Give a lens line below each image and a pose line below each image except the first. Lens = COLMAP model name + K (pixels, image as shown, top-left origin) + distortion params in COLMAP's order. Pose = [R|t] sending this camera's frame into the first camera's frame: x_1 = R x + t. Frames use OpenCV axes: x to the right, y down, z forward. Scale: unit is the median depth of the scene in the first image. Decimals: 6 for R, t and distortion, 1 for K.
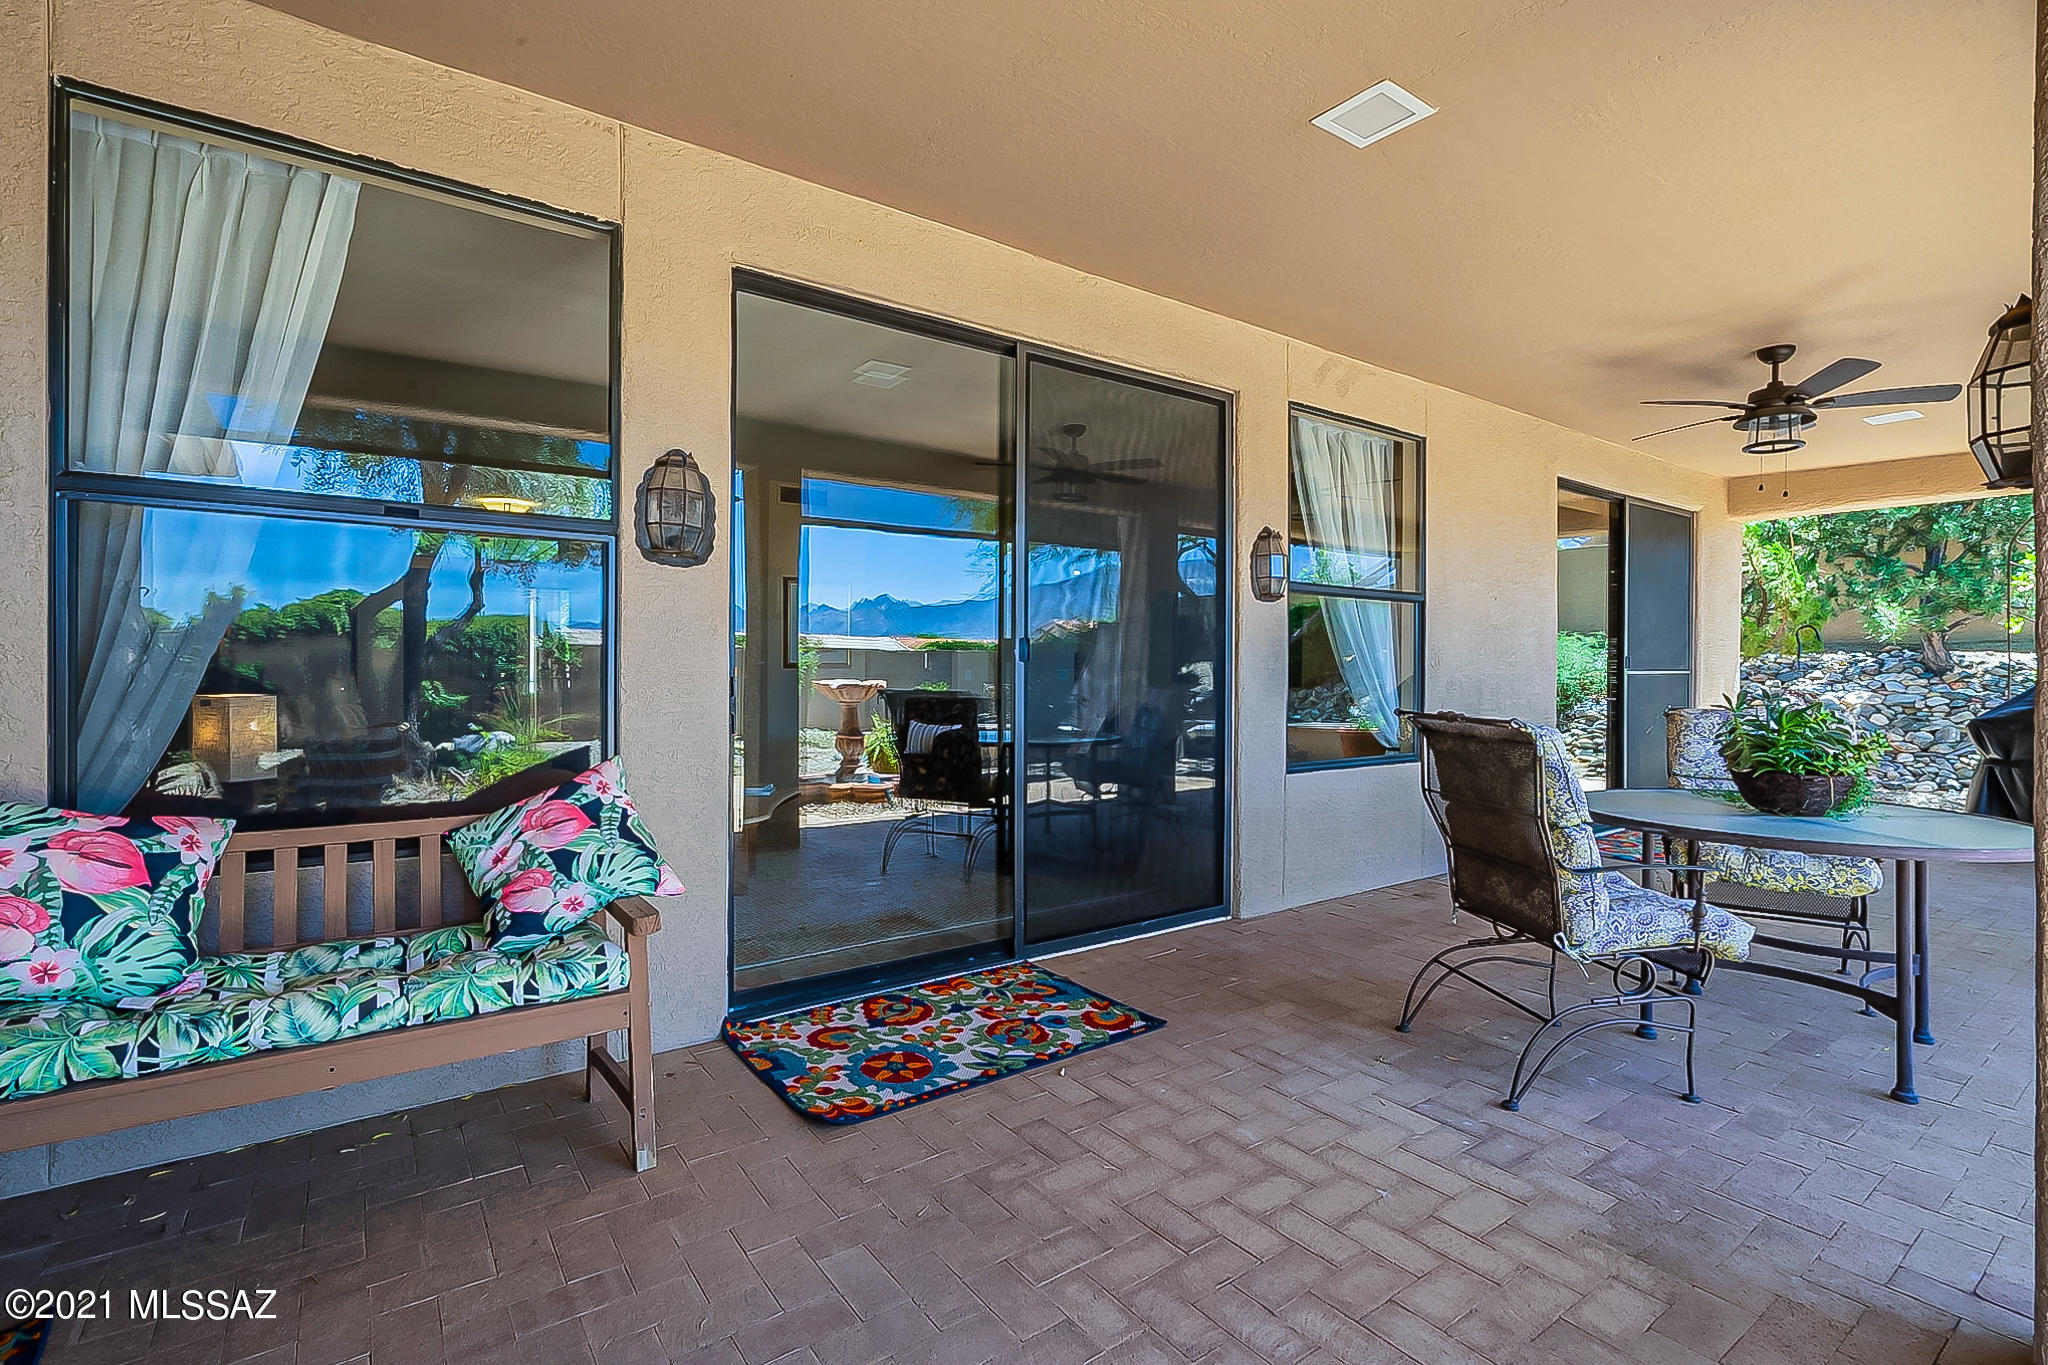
lens RADIAL K [[952.4, 0, 1015.3], [0, 952.4, 651.8], [0, 0, 1]] dist [-0.001141, 0.000170]
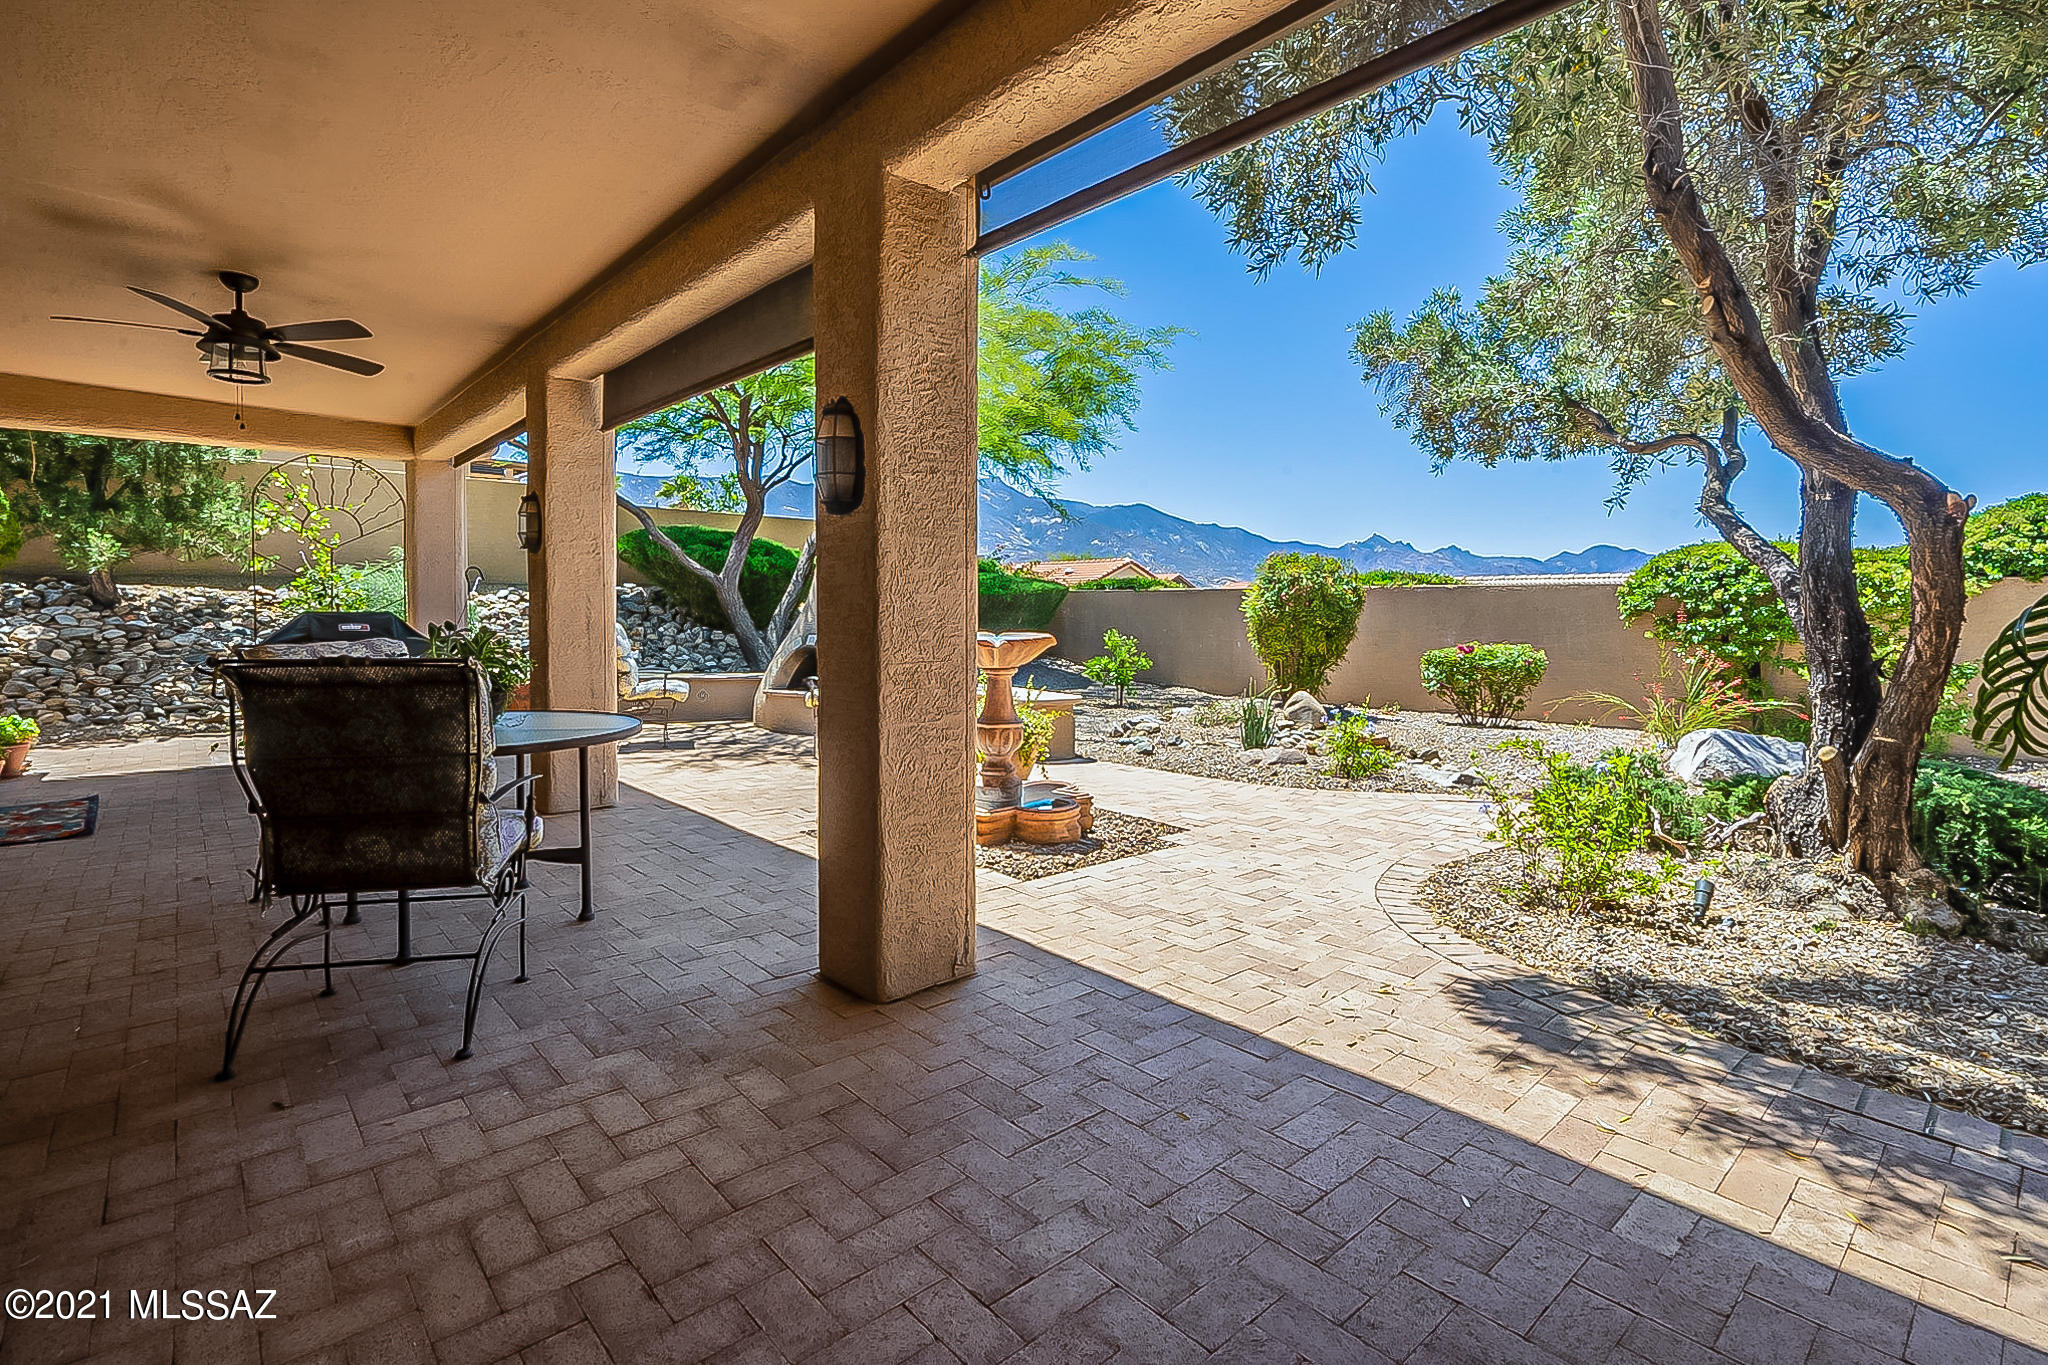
lens RADIAL K [[961.4, 0, 1017.1], [0, 961.4, 622.1], [0, 0, 1]] dist [-0.004213, 0.005028]
pose [[-0.103481, -0.019991, 0.994430, -0.449660], [-0.020721, 0.999624, 0.017939, 0.005726], [-0.994416, -0.018749, -0.103857, 0.487595]]
